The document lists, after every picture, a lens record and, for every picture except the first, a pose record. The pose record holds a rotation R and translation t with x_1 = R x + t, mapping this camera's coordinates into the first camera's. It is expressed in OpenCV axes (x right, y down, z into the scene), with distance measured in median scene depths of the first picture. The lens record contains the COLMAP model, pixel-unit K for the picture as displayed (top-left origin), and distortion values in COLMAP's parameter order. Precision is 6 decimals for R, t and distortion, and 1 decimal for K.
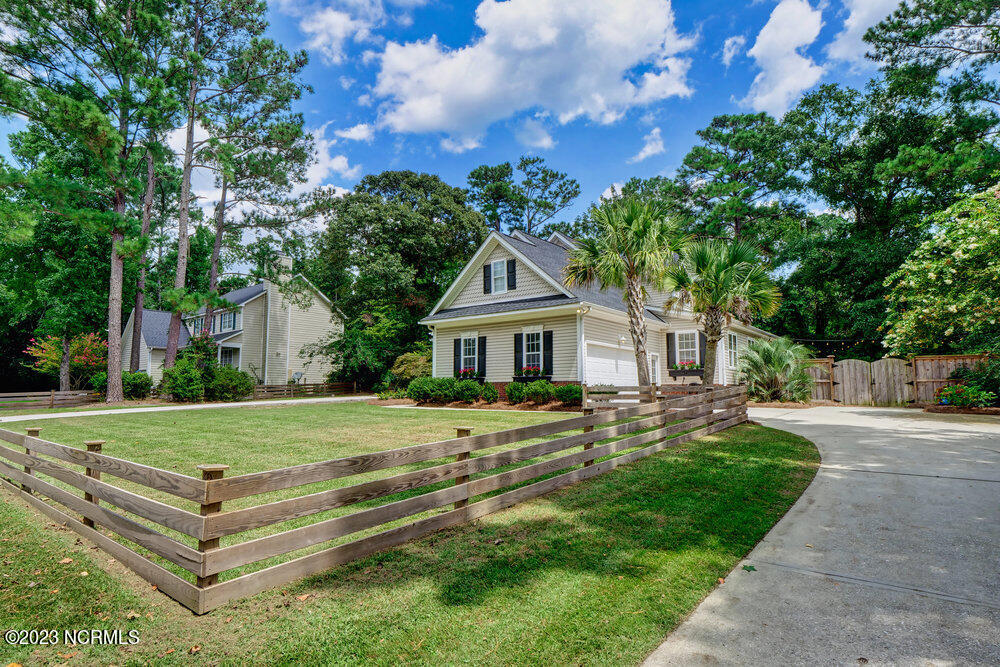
lens RADIAL K [[517.3, 0, 500.0], [0, 517.3, 333.5], [0, 0, 1]] dist [-0.000191, -0.008094]
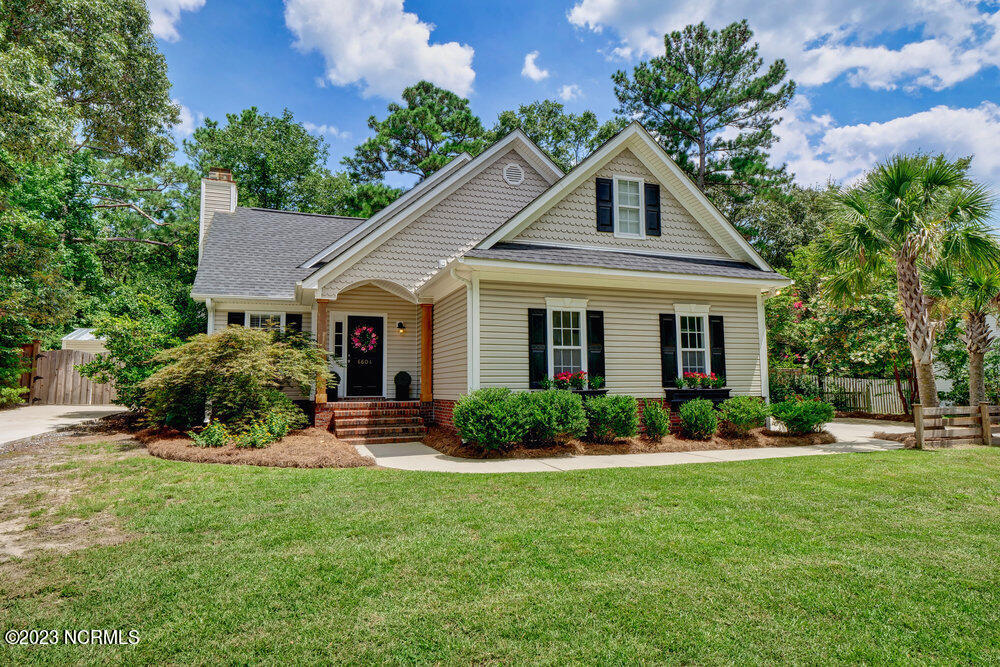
lens RADIAL K [[561.3, 0, 500.0], [0, 561.3, 333.5], [0, 0, 1]] dist [0.001186, 0.000249]
pose [[0.530407, 0.076144, 0.844316, -0.572153], [-0.080397, 0.995987, -0.039316, 0.059887], [-0.843922, -0.047027, 0.534401, 0.787634]]
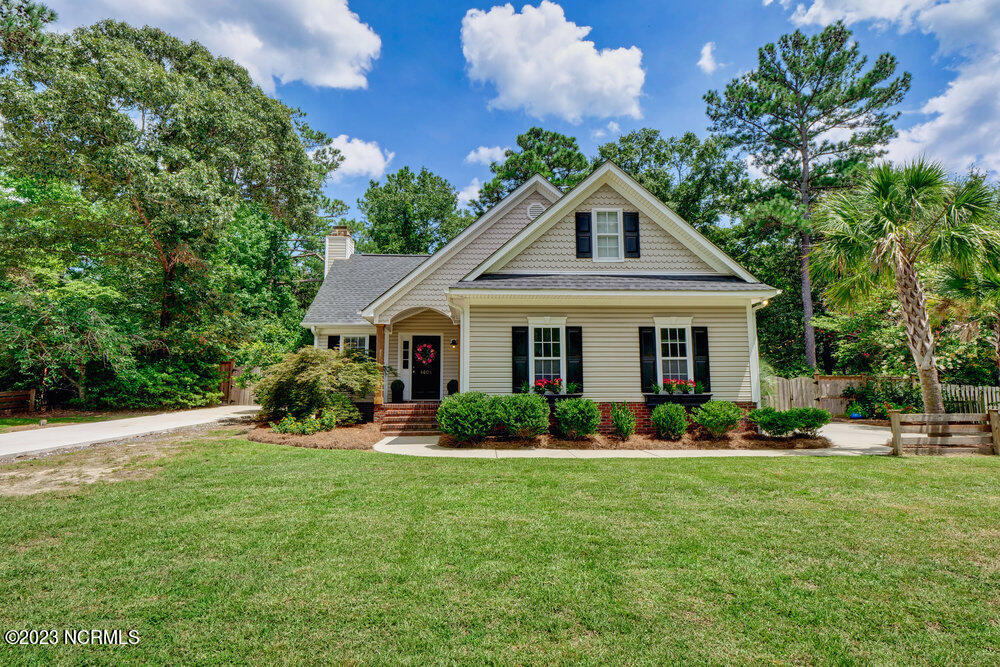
lens RADIAL K [[517.3, 0, 500.0], [0, 517.3, 333.5], [0, 0, 1]] dist [-0.000191, -0.008094]
pose [[0.756052, 0.077697, 0.649883, -0.504047], [-0.065608, 0.996925, -0.042861, 0.046954], [-0.651215, -0.010232, 0.758824, 0.602153]]
